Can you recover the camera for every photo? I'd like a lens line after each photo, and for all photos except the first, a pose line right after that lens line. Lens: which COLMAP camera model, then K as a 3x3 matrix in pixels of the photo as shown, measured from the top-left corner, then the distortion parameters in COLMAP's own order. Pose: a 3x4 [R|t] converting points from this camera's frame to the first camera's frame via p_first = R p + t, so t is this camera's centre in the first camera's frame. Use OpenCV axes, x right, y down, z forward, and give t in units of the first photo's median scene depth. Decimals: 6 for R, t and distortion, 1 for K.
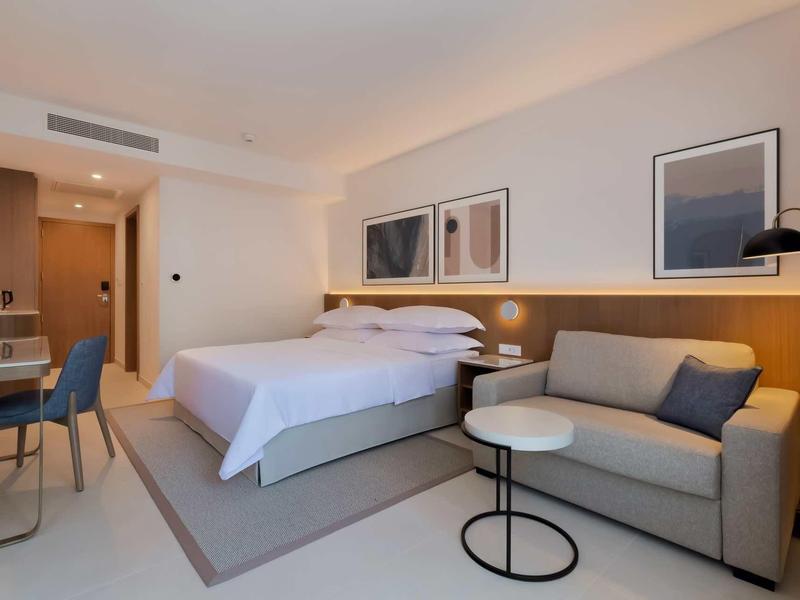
lens RADIAL K [[403.3, 0, 400.0], [0, 403.3, 300.0], [0, 0, 1]] dist [-0.001750, -0.000256]
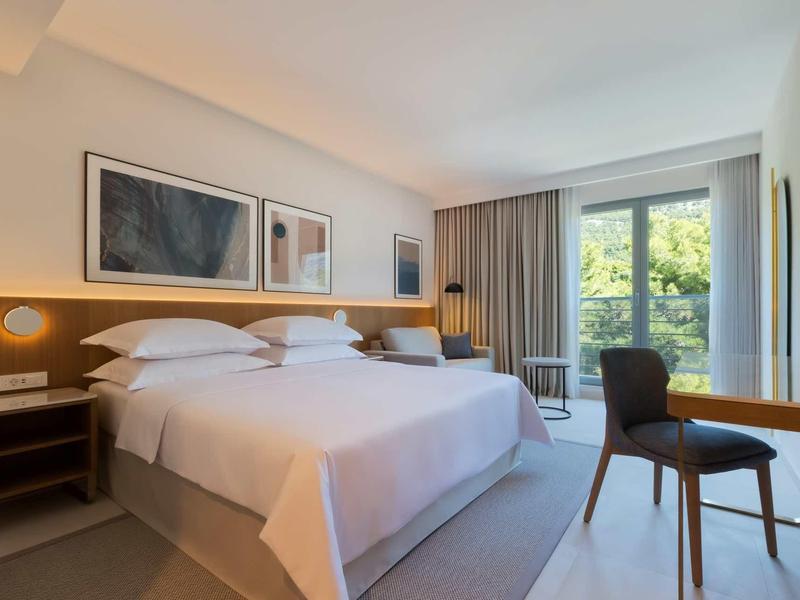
lens RADIAL K [[403.3, 0, 400.0], [0, 403.3, 300.0], [0, 0, 1]] dist [-0.001750, -0.000256]
pose [[-0.184212, 0.010811, 0.982827, -0.794981], [-0.012050, 0.999840, -0.013256, -0.012056], [-0.982813, -0.014285, -0.184053, 0.843210]]
